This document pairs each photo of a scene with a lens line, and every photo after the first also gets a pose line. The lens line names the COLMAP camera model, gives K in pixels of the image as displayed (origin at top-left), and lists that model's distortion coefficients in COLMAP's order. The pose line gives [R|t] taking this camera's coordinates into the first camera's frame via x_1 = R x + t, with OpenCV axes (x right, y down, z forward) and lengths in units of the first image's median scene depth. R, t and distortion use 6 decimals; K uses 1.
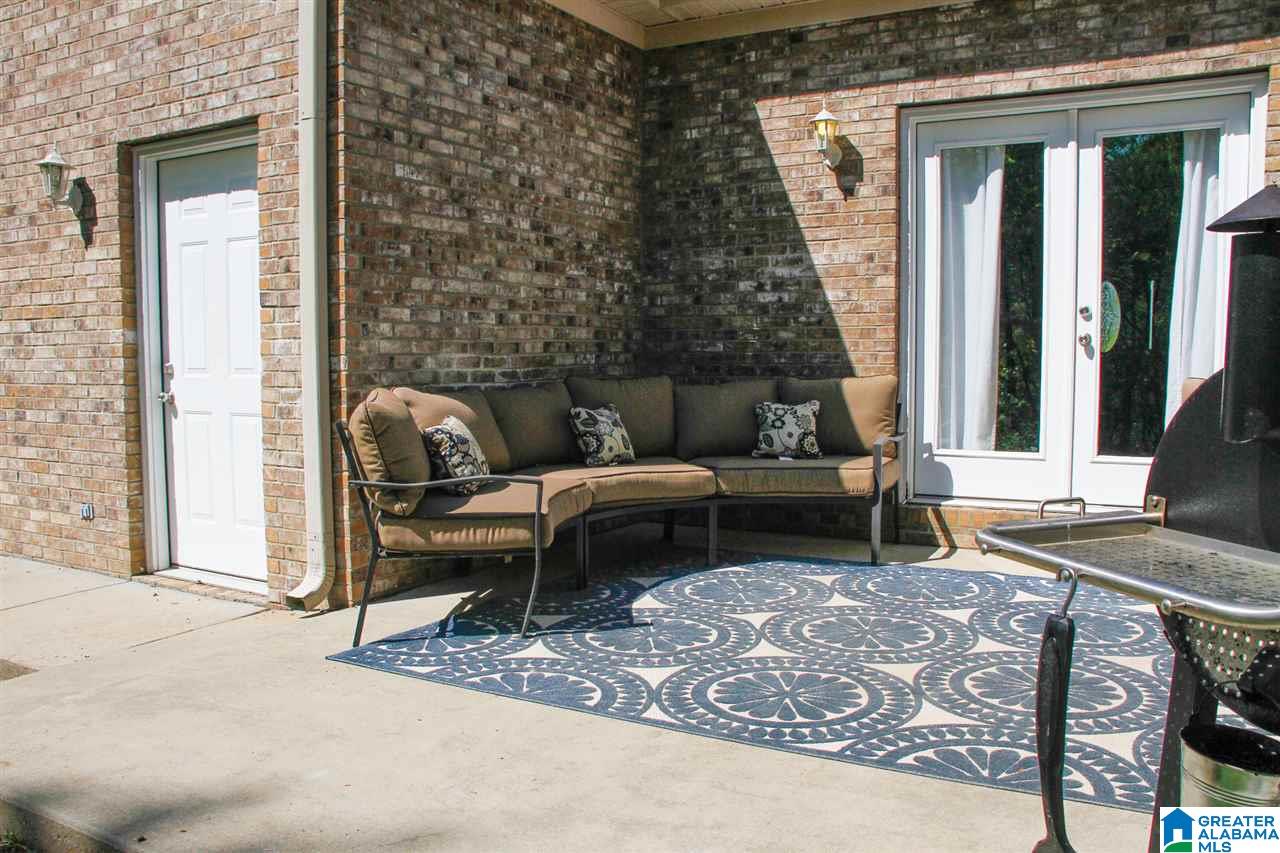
lens RADIAL K [[1067.7, 0, 632.3], [0, 1067.7, 430.9], [0, 0, 1]] dist [-0.177371, 0.141049]
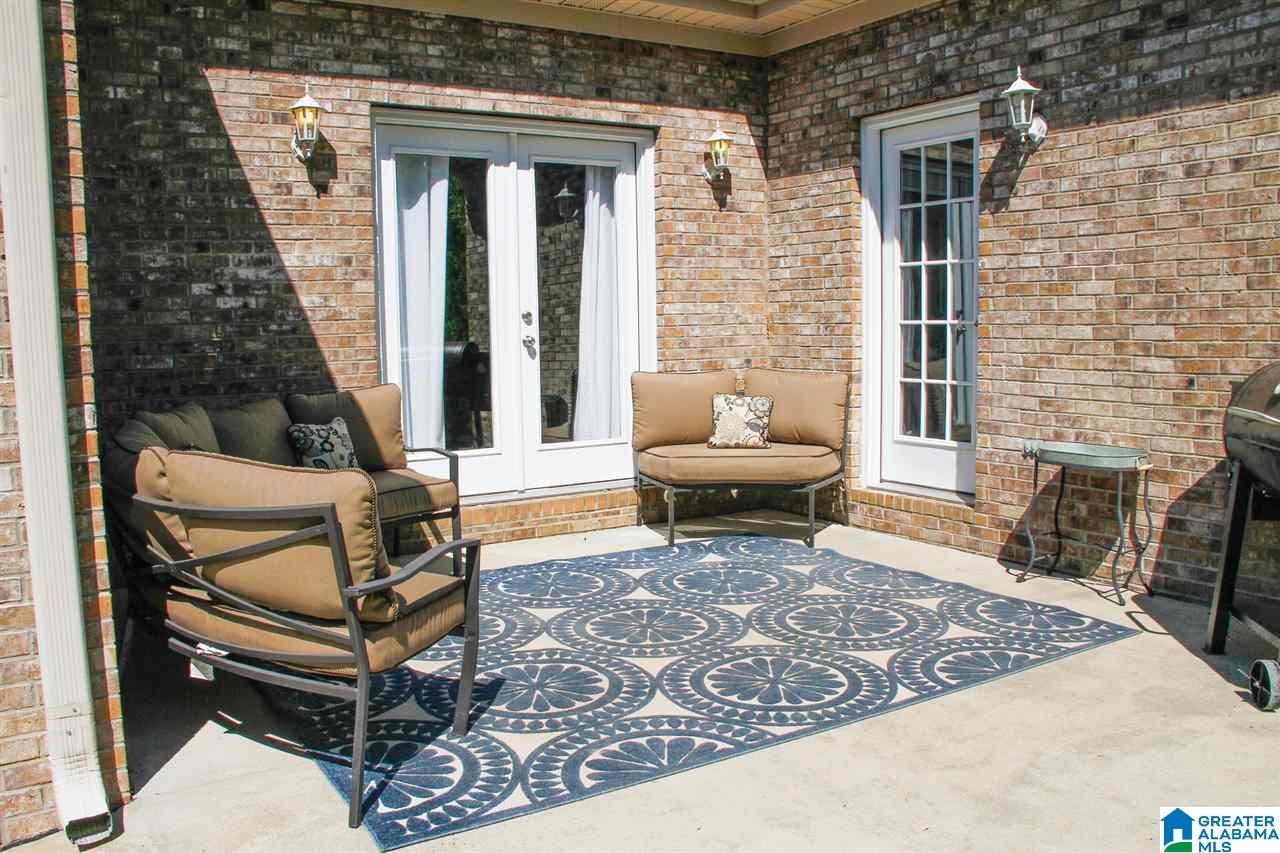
lens RADIAL K [[1067.7, 0, 643.5], [0, 1067.7, 438.2], [0, 0, 1]] dist [-0.177371, 0.141049]
pose [[0.469768, -0.098725, 0.877252, -0.501891], [0.078893, 0.994446, 0.069667, -0.053260], [-0.879258, 0.036482, 0.474947, 0.339036]]
